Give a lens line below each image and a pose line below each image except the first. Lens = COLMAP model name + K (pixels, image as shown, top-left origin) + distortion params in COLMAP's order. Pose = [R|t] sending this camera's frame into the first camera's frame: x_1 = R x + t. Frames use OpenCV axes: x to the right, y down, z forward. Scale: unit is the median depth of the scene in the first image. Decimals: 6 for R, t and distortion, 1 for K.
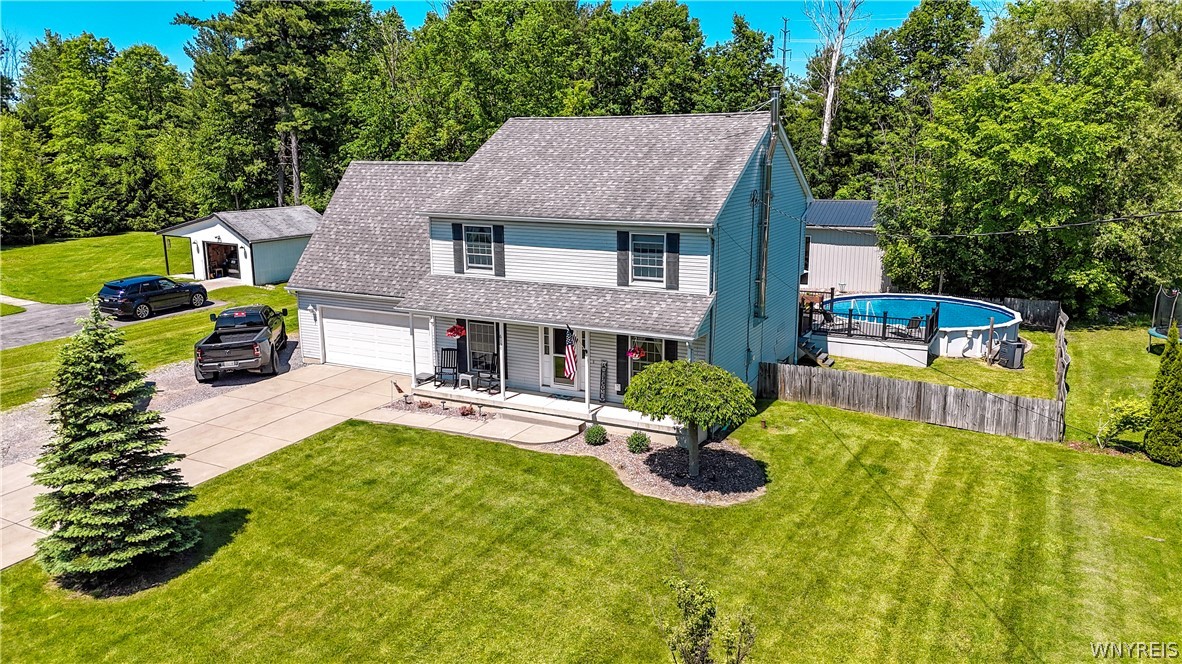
lens RADIAL K [[869.1, 0, 591.0], [0, 869.1, 332.0], [0, 0, 1]] dist [0.024433, -0.006344]
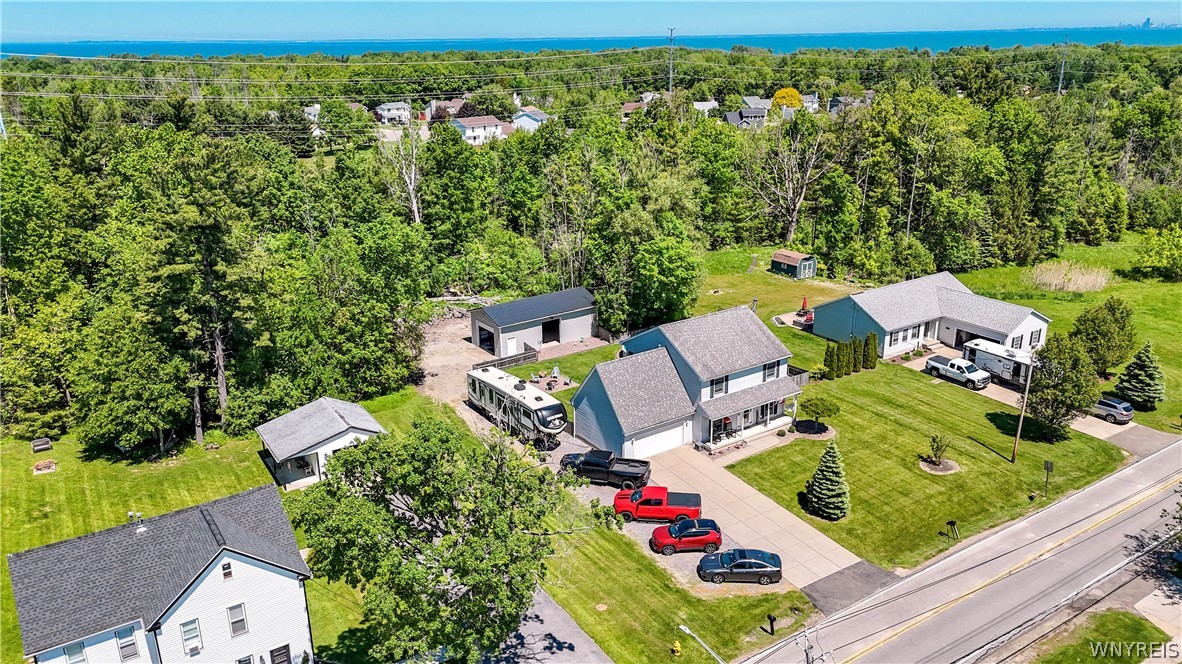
lens RADIAL K [[869.1, 0, 591.0], [0, 869.1, 332.0], [0, 0, 1]] dist [0.024433, -0.006344]
pose [[0.472391, -0.283448, 0.834568, -2.450542], [0.200582, 0.956605, 0.211361, -0.884163], [-0.858262, 0.067555, 0.508746, 0.020662]]
